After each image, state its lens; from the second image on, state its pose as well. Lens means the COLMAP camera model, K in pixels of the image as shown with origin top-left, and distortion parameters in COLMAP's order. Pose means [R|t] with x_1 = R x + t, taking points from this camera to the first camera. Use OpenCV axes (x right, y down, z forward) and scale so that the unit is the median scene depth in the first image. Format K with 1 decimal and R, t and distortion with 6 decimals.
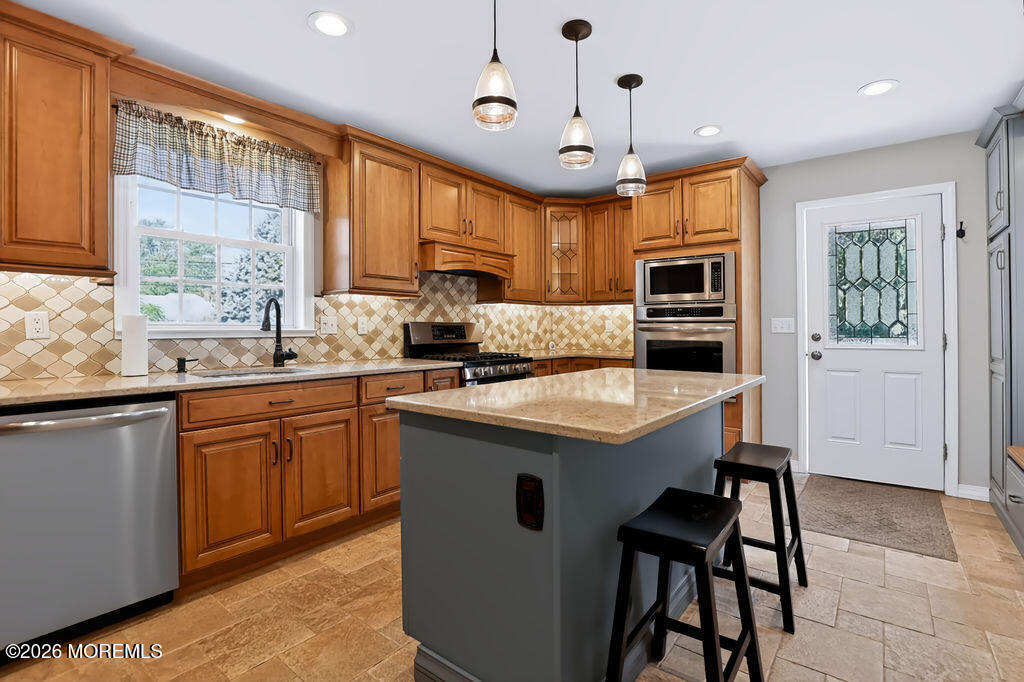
lens RADIAL K [[479.6, 0, 516.8], [0, 479.6, 332.8], [0, 0, 1]] dist [-0.023014, 0.001315]
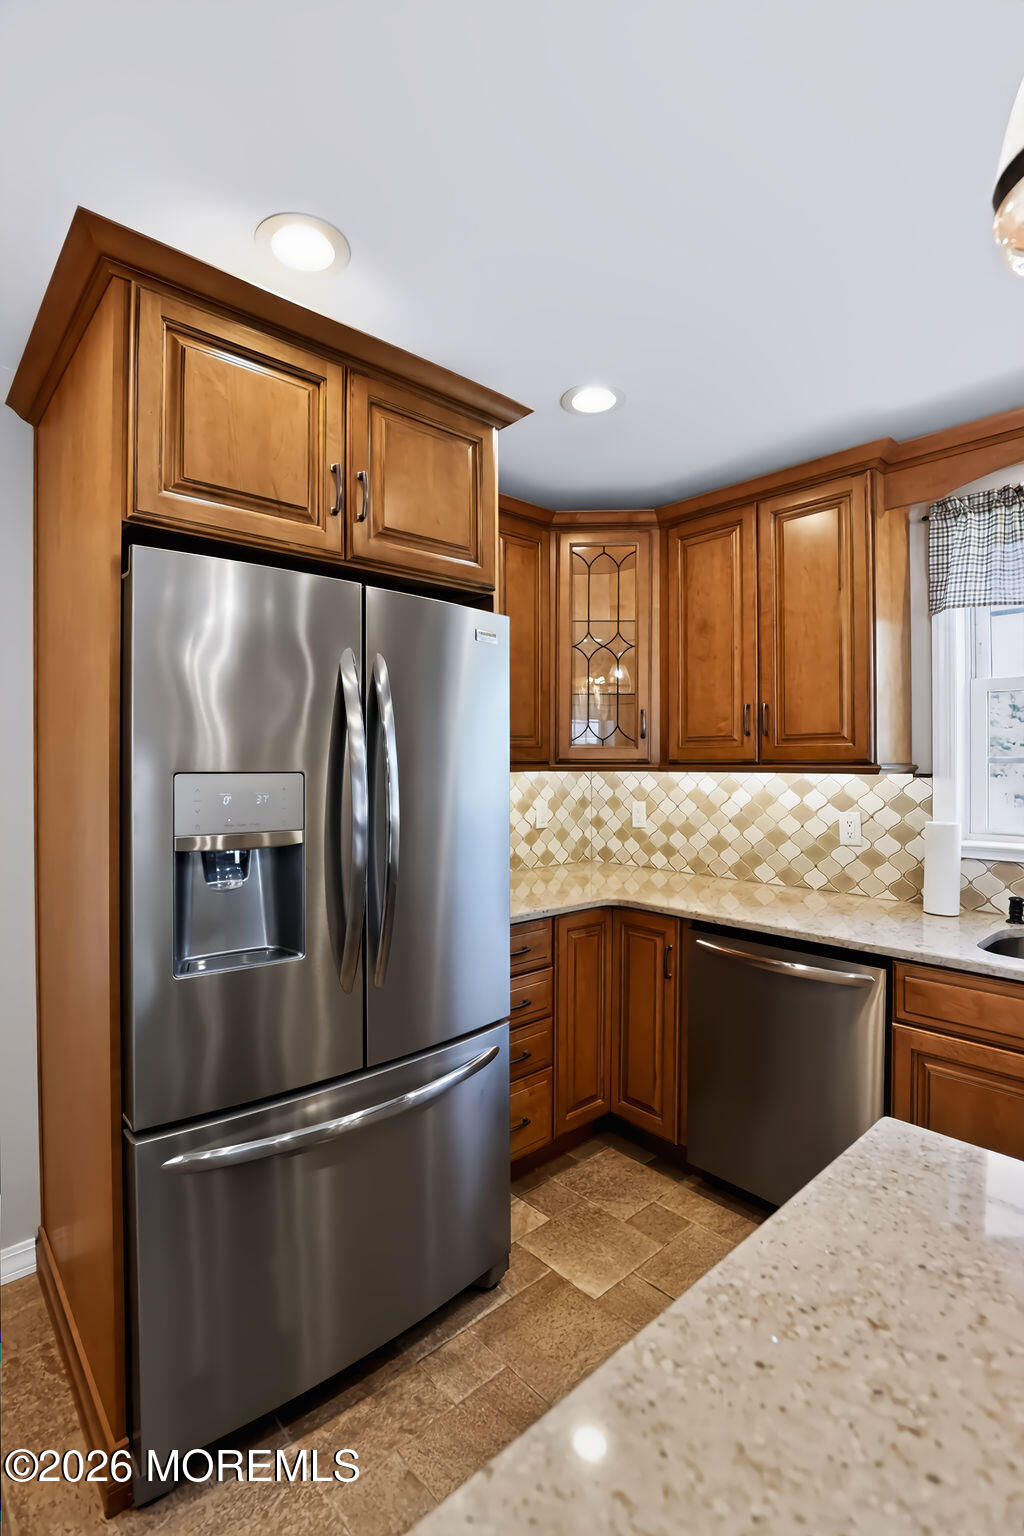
lens RADIAL K [[719.4, 0, 505.7], [0, 719.4, 751.6], [0, 0, 1]] dist [-0.023014, 0.001315]
pose [[-0.163913, -0.010991, -0.986414, 0.202471], [-0.010479, 0.999901, -0.009400, -0.087233], [0.986419, 0.008796, -0.164012, 0.401039]]
